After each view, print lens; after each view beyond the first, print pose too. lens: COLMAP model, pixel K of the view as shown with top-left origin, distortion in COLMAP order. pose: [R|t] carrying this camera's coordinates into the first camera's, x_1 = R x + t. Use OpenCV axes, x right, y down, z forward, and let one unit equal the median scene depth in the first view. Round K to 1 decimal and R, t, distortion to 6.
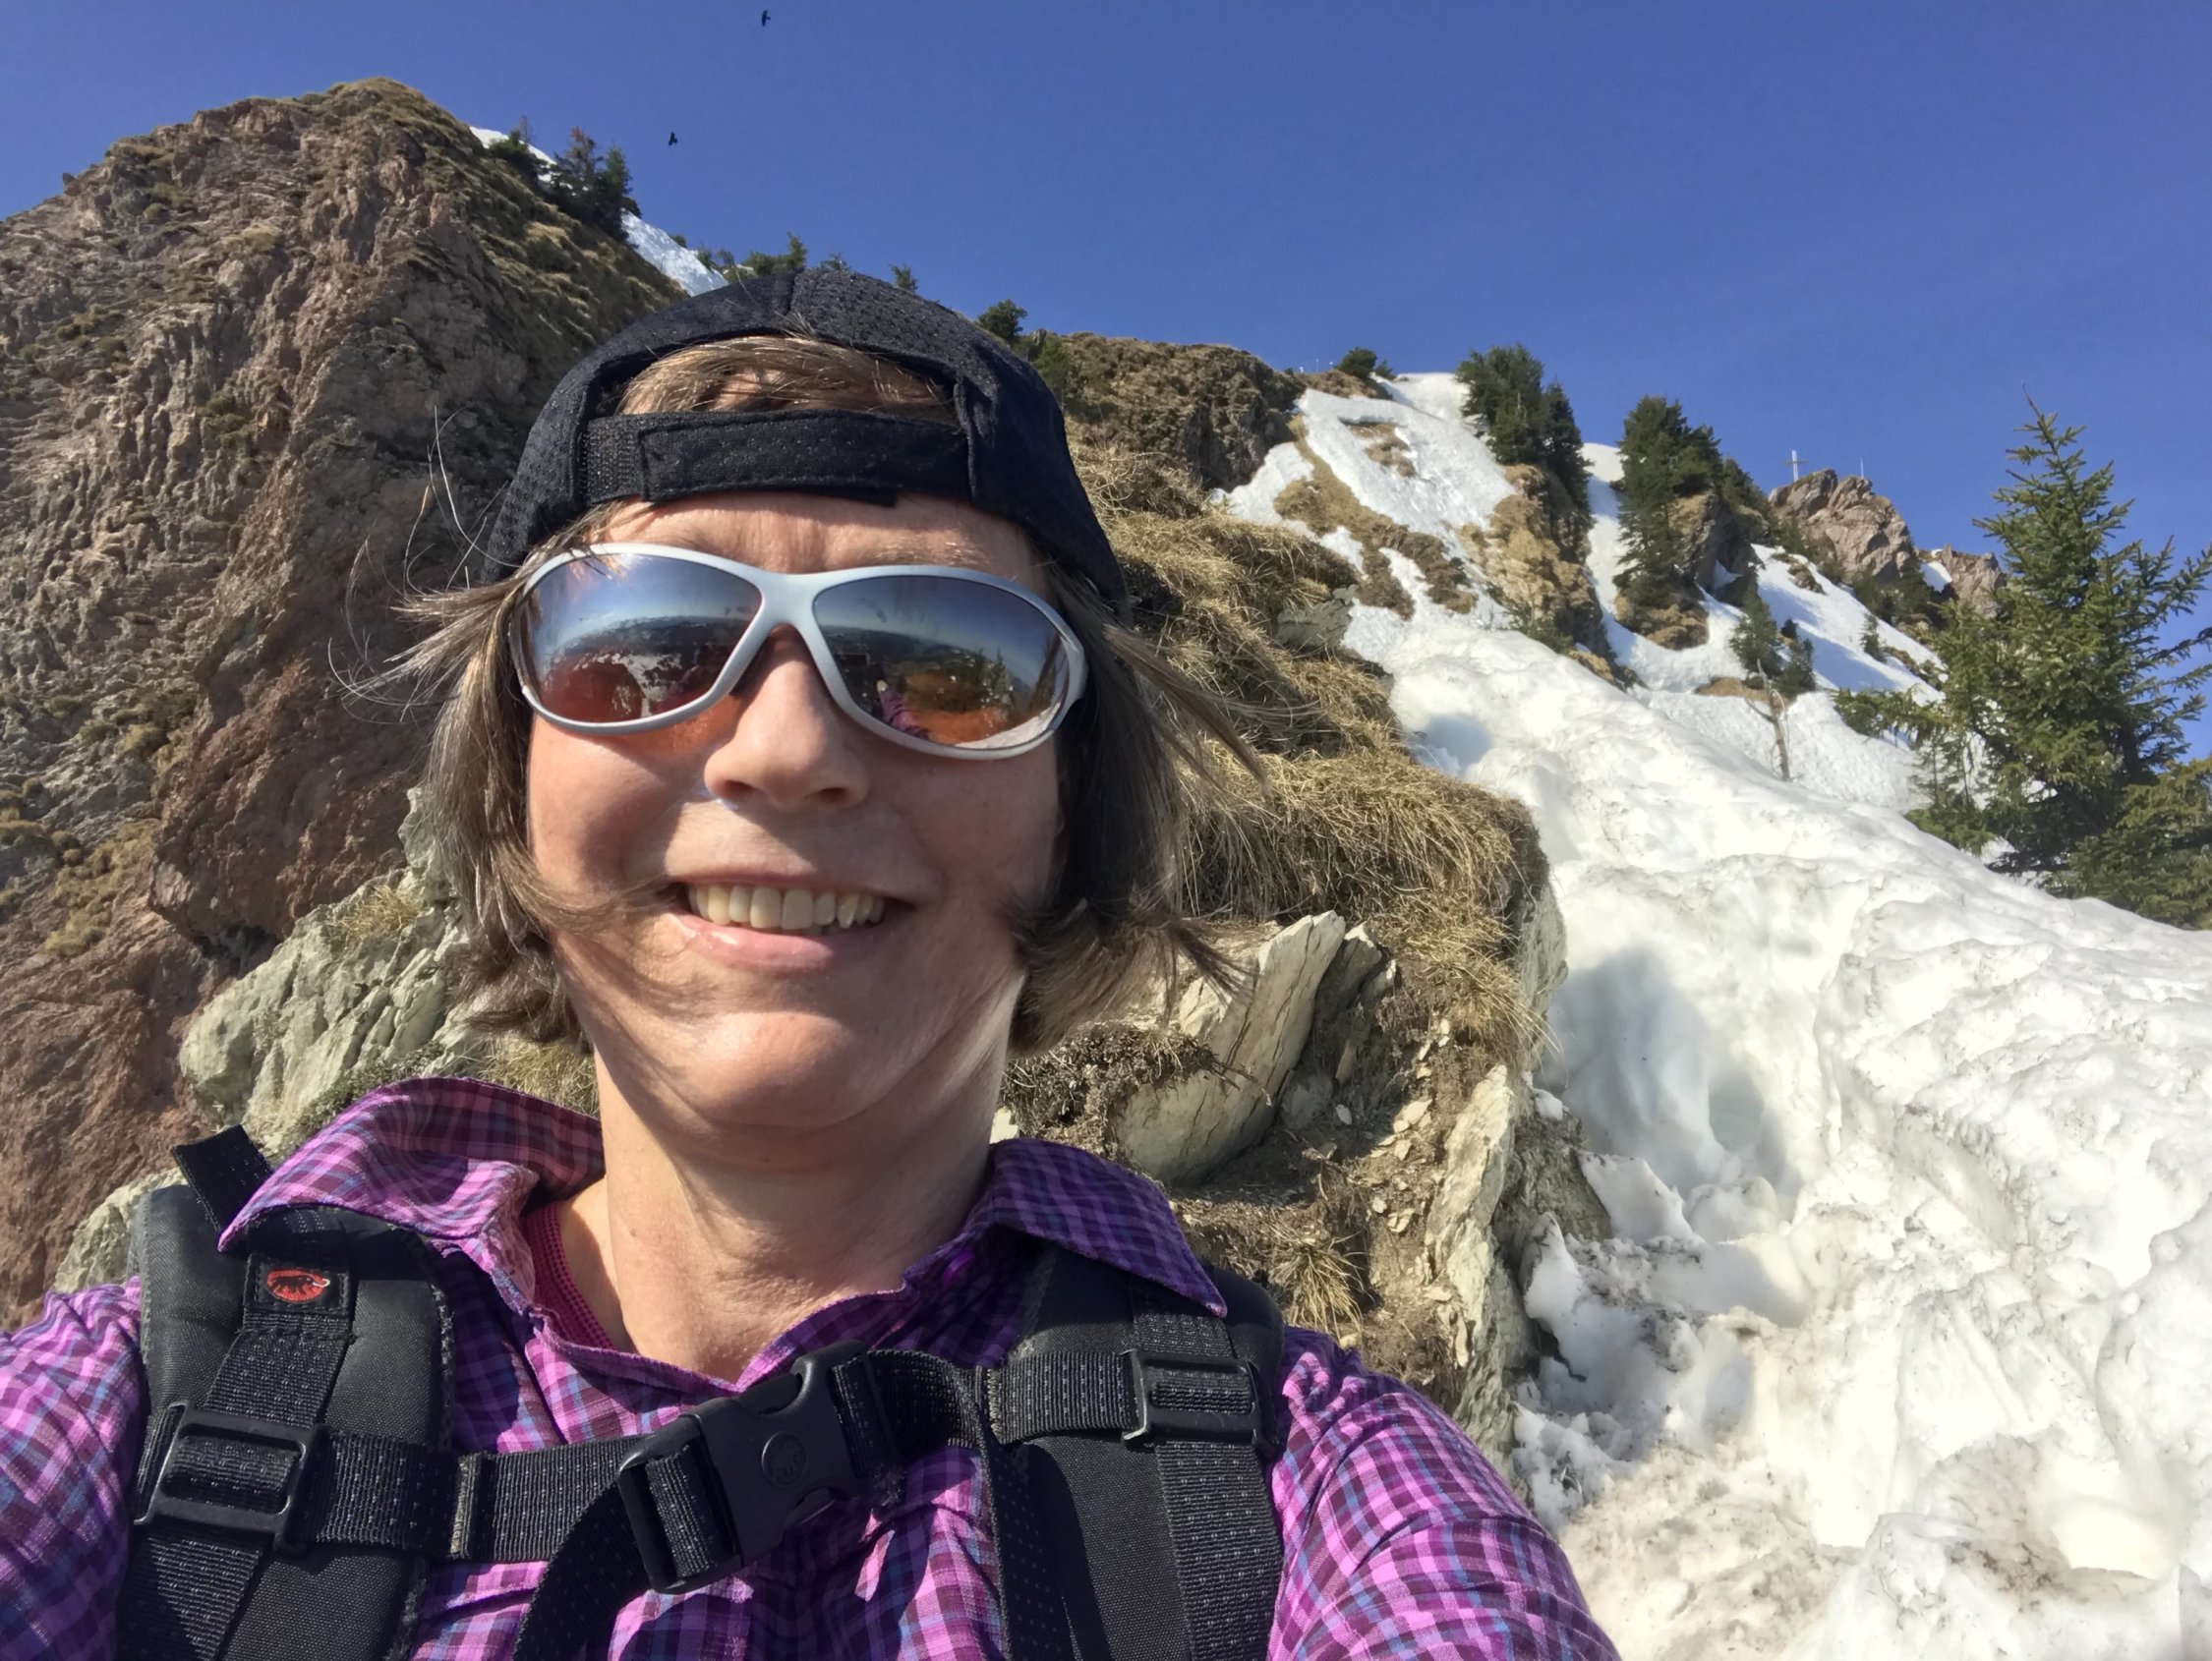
lens RADIAL K [[2061.4, 0, 1103.5], [0, 2061.4, 829.8], [0, 0, 1]] dist [0.004581, 0.000000]
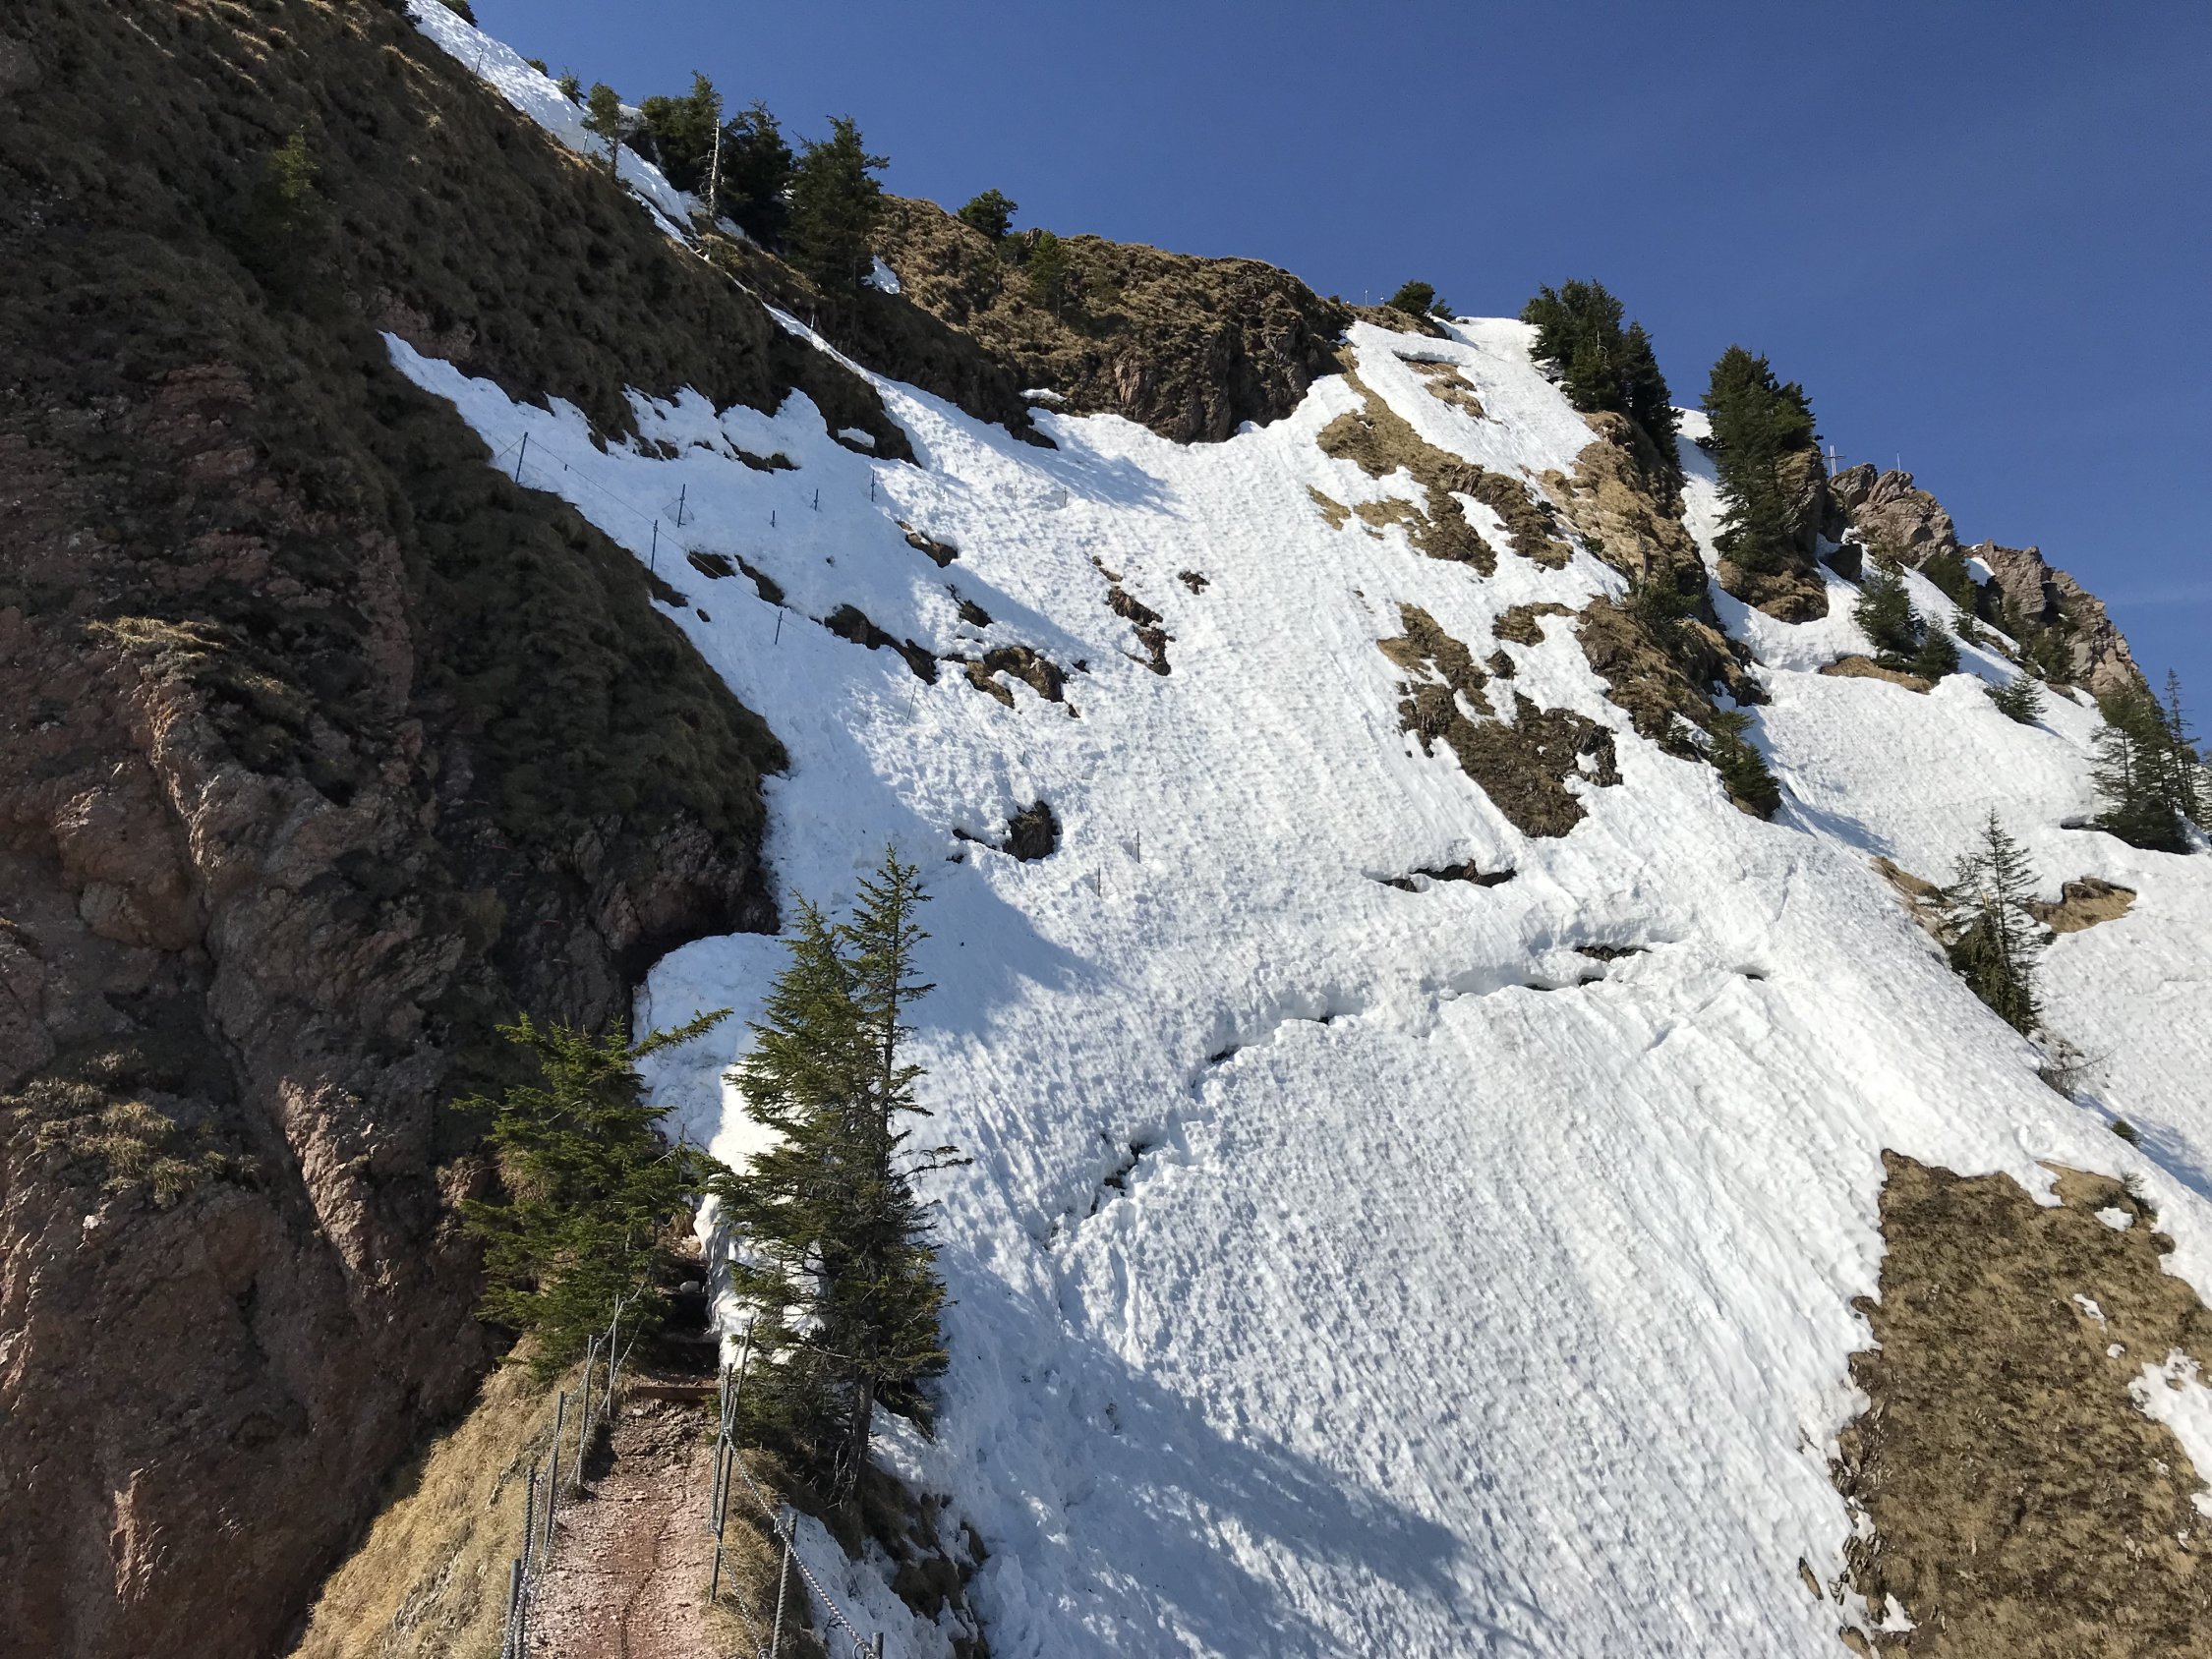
lens RADIAL K [[1809.0, 0, 1109.0], [0, 1809.0, 826.4], [0, 0, 1]] dist [-0.037892, -0.002550]
pose [[0.999649, 0.002293, -0.026390, 0.017273], [-0.002149, 0.999983, 0.005482, -0.007361], [0.026402, -0.005424, 0.999637, 0.260071]]
